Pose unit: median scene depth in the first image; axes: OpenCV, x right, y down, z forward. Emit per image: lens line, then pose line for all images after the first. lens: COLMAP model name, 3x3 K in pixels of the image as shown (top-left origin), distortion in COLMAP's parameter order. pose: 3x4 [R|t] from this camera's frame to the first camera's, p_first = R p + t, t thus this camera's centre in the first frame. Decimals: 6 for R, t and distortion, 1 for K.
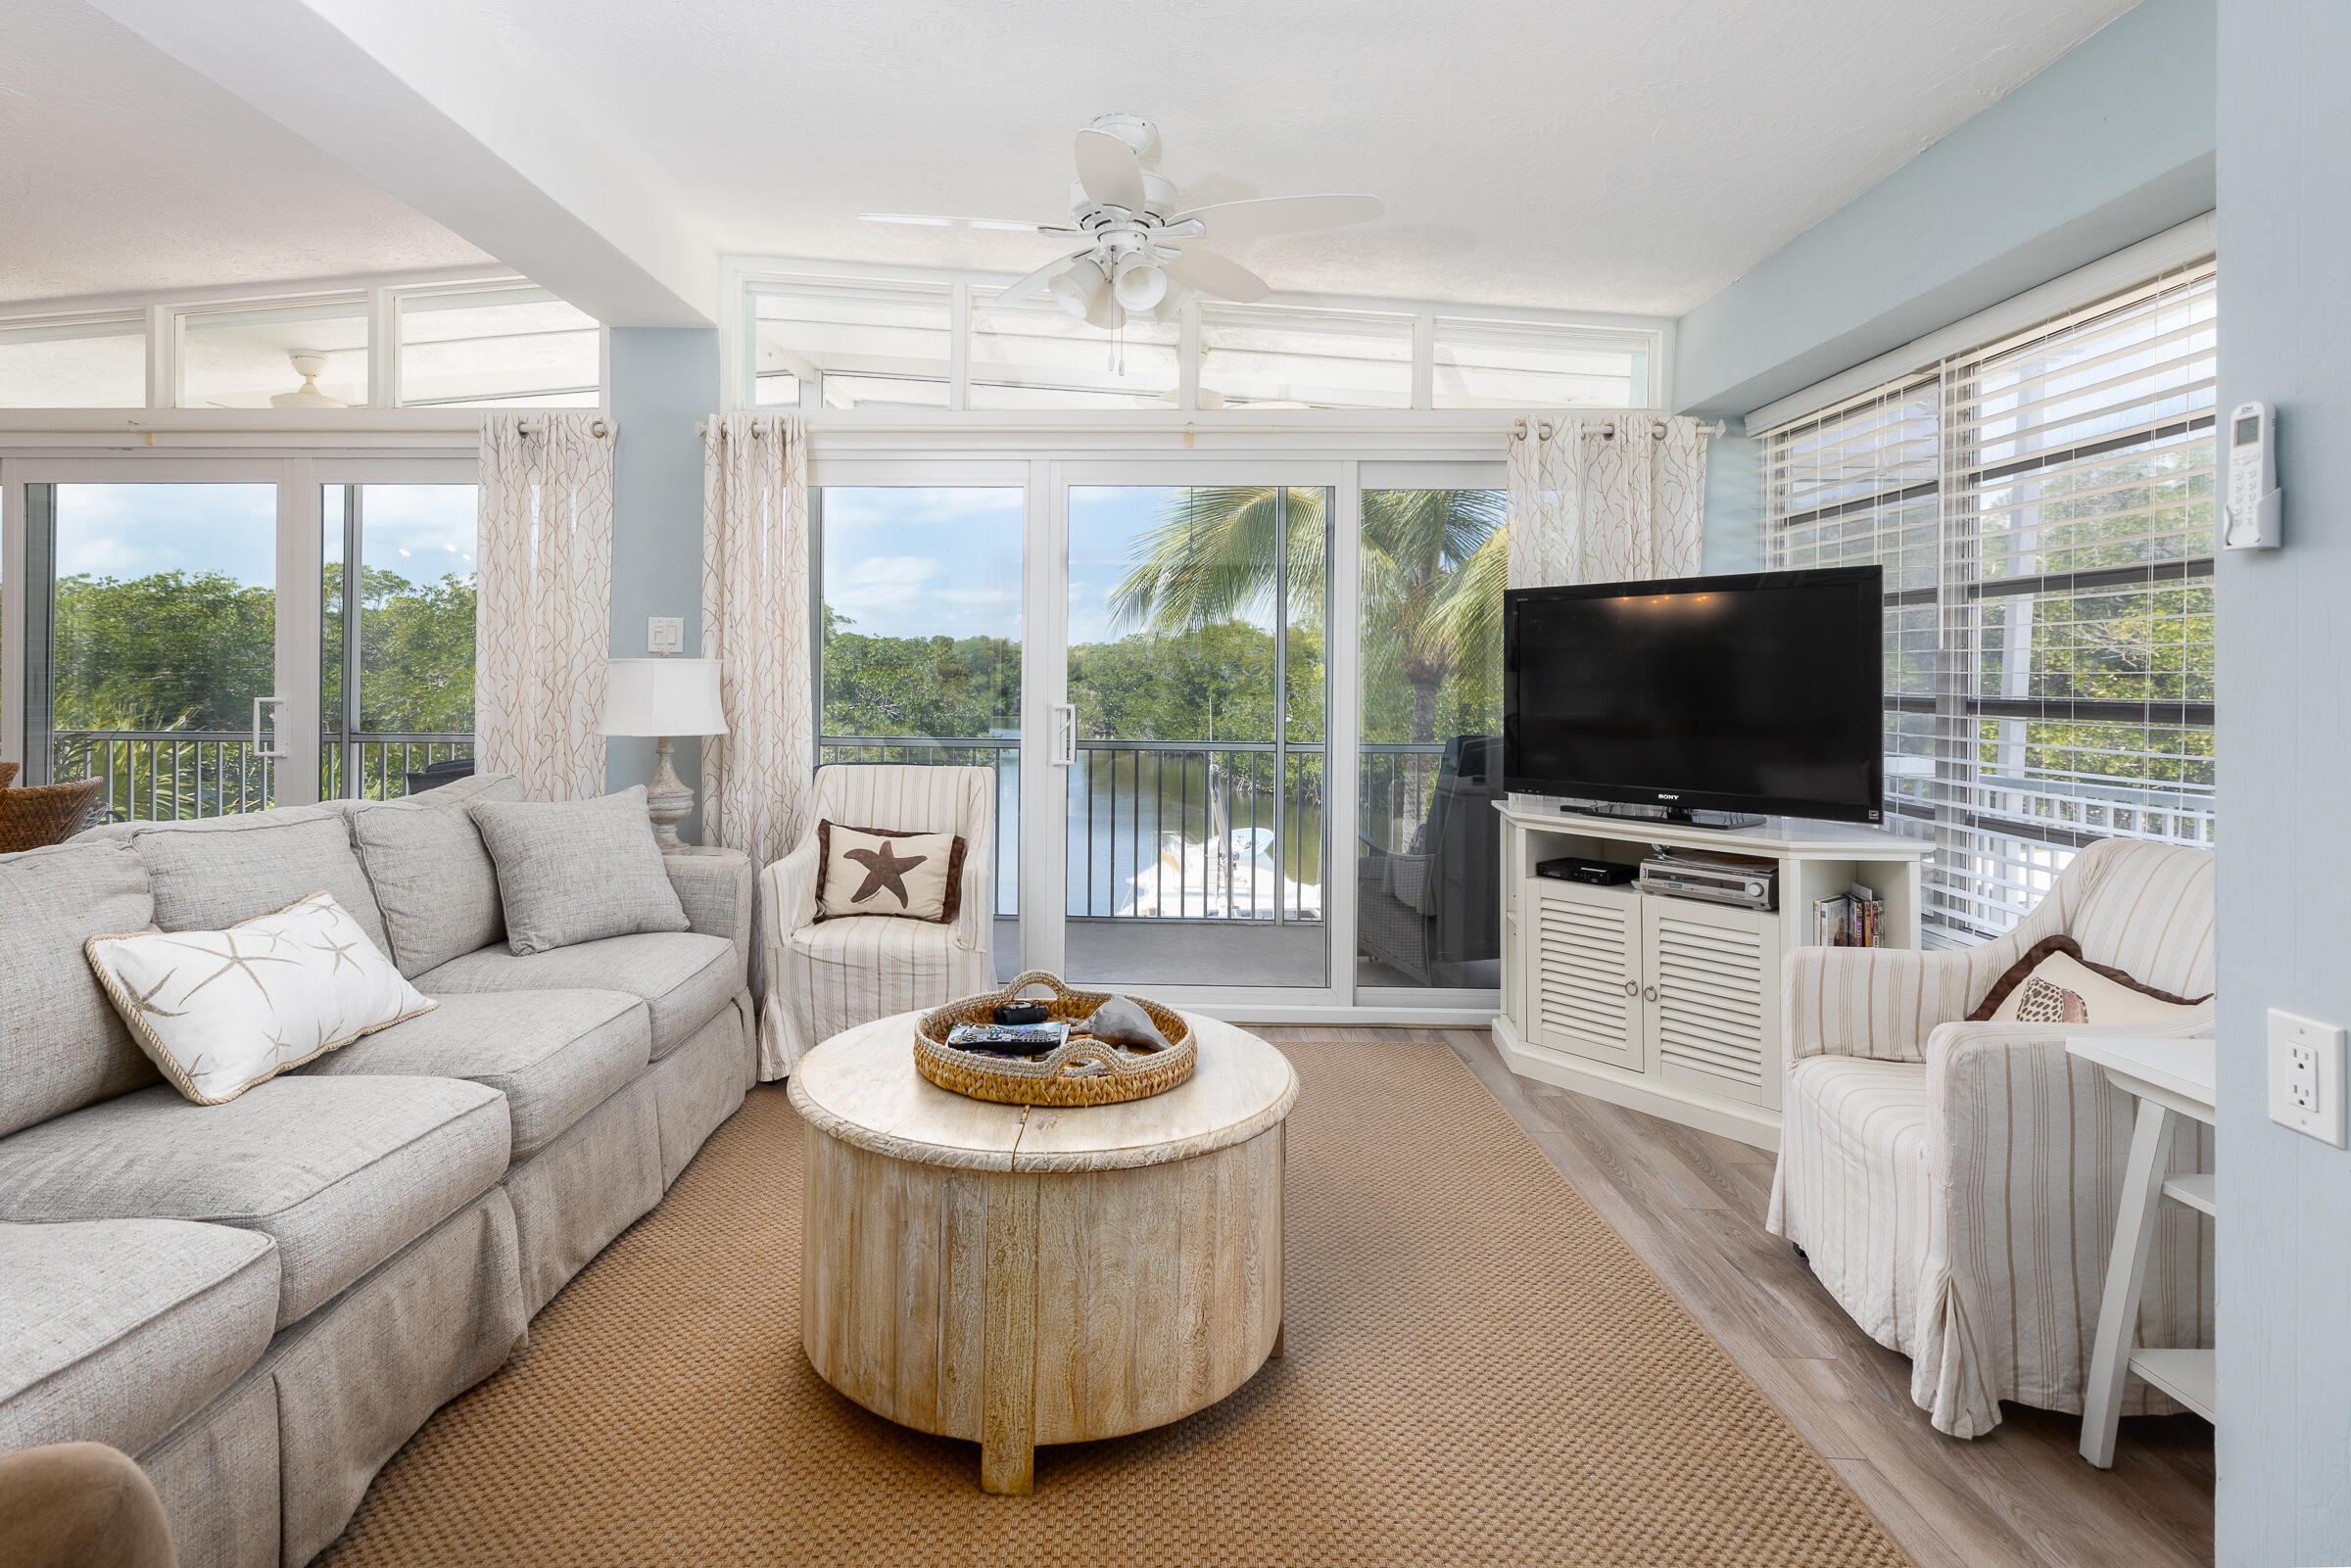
lens RADIAL K [[1098.3, 0, 1171.0], [0, 1098.3, 711.4], [0, 0, 1]] dist [0.003230, -0.000221]
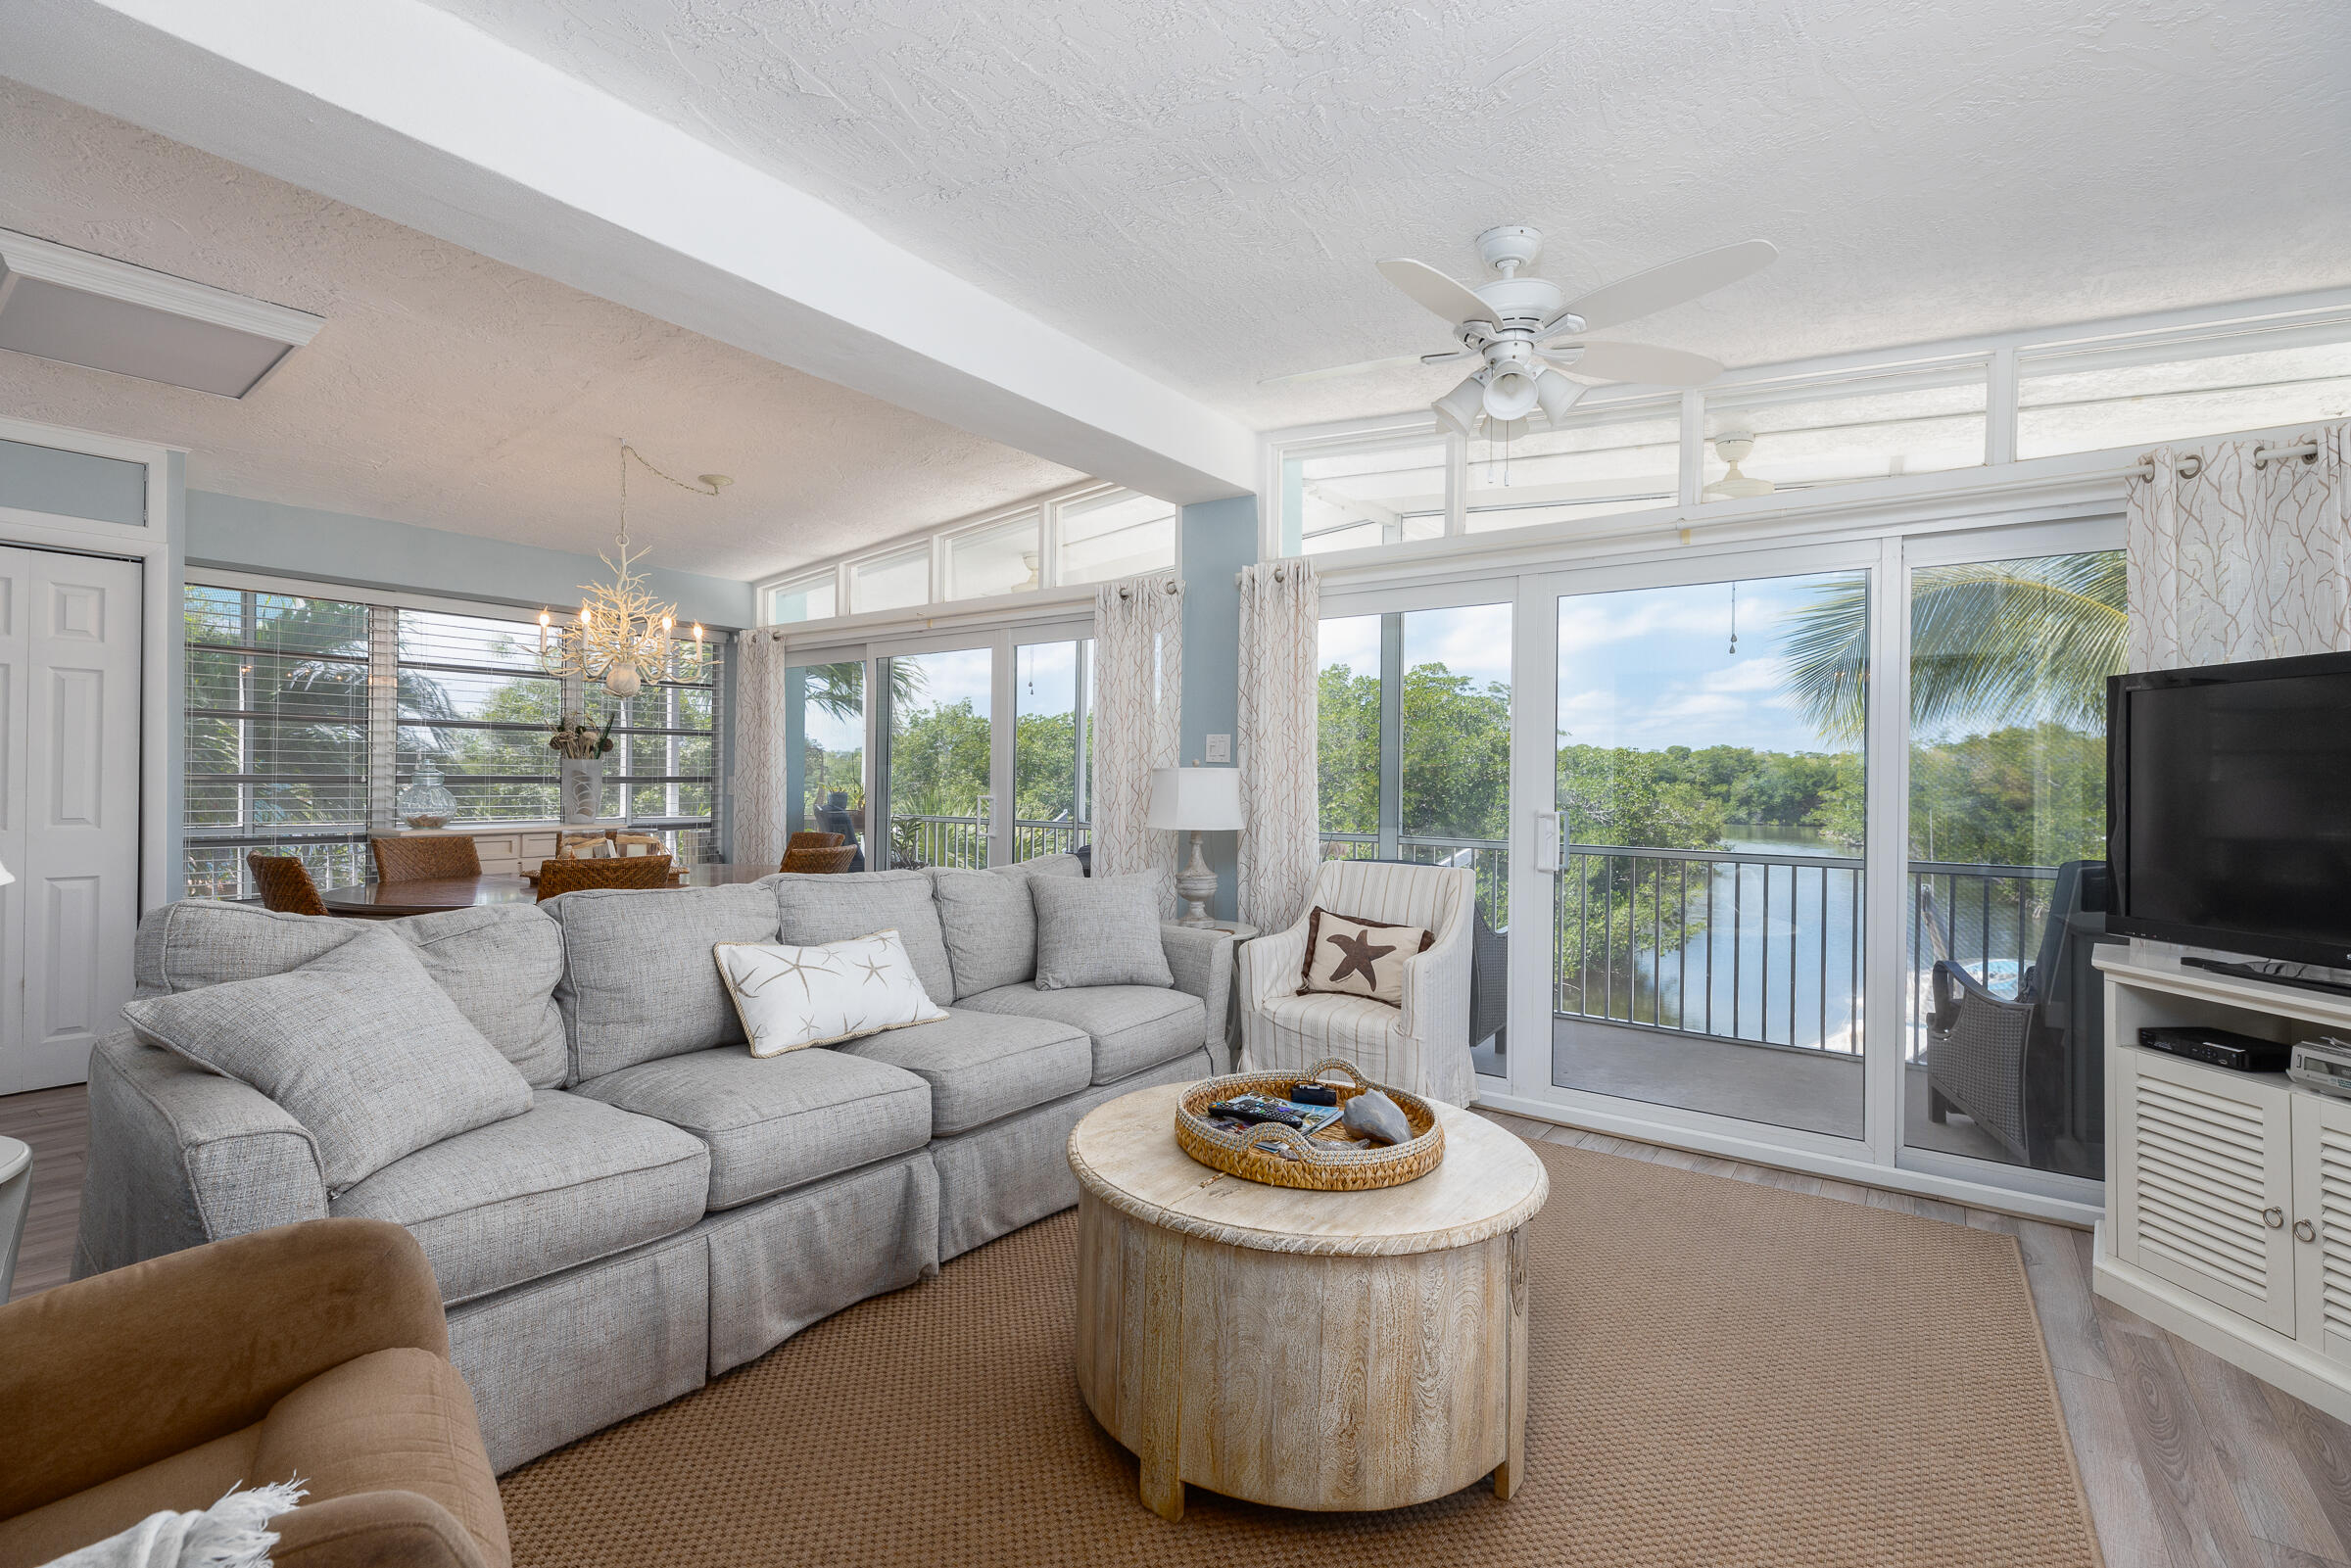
lens RADIAL K [[1021.1, 0, 1357.8], [0, 1021.1, 809.5], [0, 0, 1]] dist [0.004745, 0.000032]
pose [[0.846139, 0.017929, -0.532660, 0.329781], [-0.022036, 0.999756, -0.001353, -0.003437], [0.532506, 0.012883, 0.846328, 0.129071]]
